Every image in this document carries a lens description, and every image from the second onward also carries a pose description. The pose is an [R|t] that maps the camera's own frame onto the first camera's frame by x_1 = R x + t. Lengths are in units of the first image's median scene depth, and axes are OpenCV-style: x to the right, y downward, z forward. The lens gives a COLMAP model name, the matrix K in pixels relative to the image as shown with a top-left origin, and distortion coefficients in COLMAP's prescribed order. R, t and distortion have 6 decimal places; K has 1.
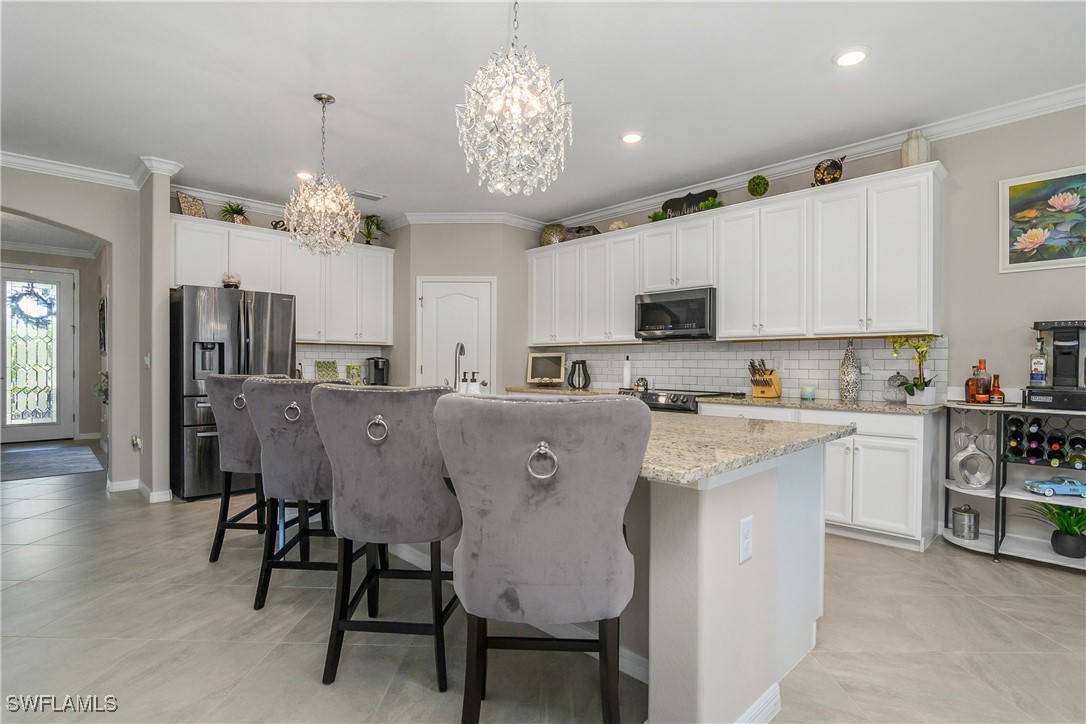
lens RADIAL K [[541.1, 0, 536.8], [0, 541.1, 371.5], [0, 0, 1]] dist [-0.034819, 0.013091]
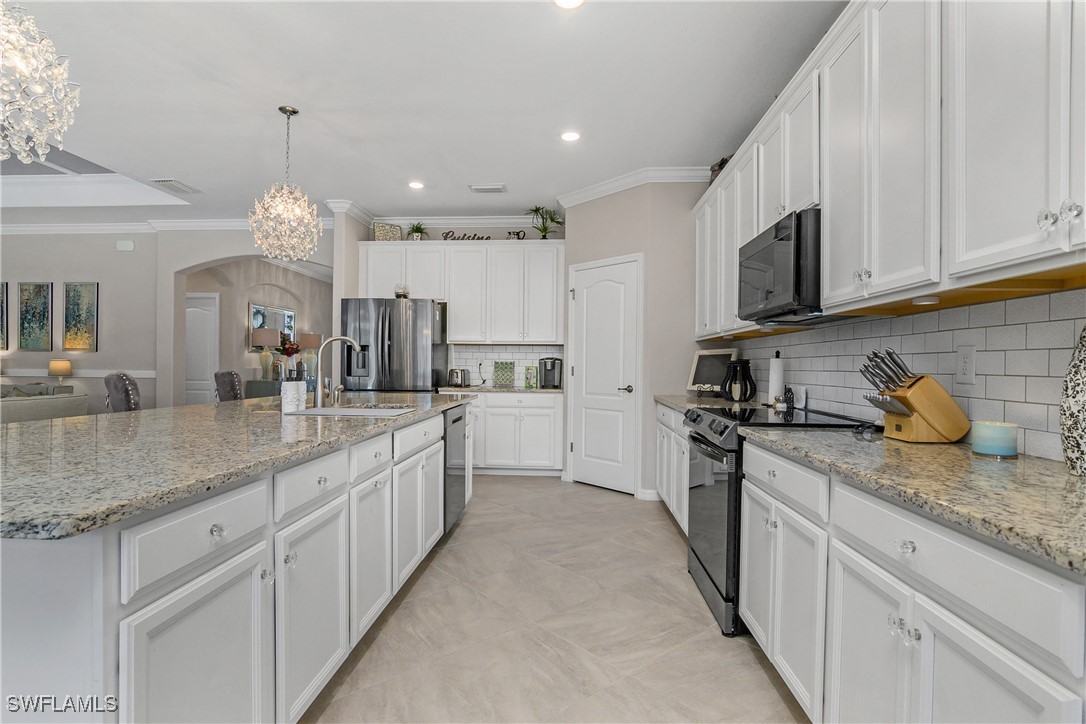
lens RADIAL K [[541.1, 0, 536.4], [0, 541.1, 367.7], [0, 0, 1]] dist [-0.034819, 0.013091]
pose [[0.666774, 0.004651, -0.745246, 0.557816], [-0.016792, 0.999820, -0.008783, -0.000865], [0.745071, 0.018370, 0.666732, 0.515142]]
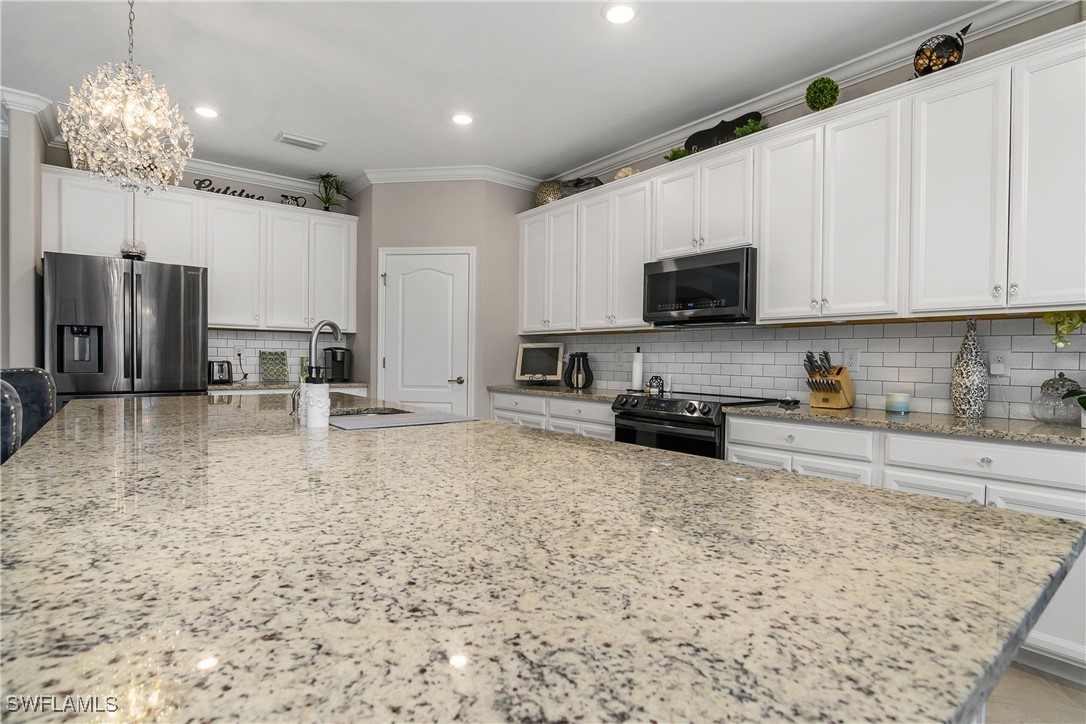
lens RADIAL K [[541.1, 0, 531.5], [0, 541.1, 370.6], [0, 0, 1]] dist [-0.034819, 0.013091]
pose [[0.994510, 0.009370, -0.104217, 0.126511], [-0.008435, 0.999920, 0.009409, -0.002003], [0.104296, -0.008478, 0.994510, 0.301882]]
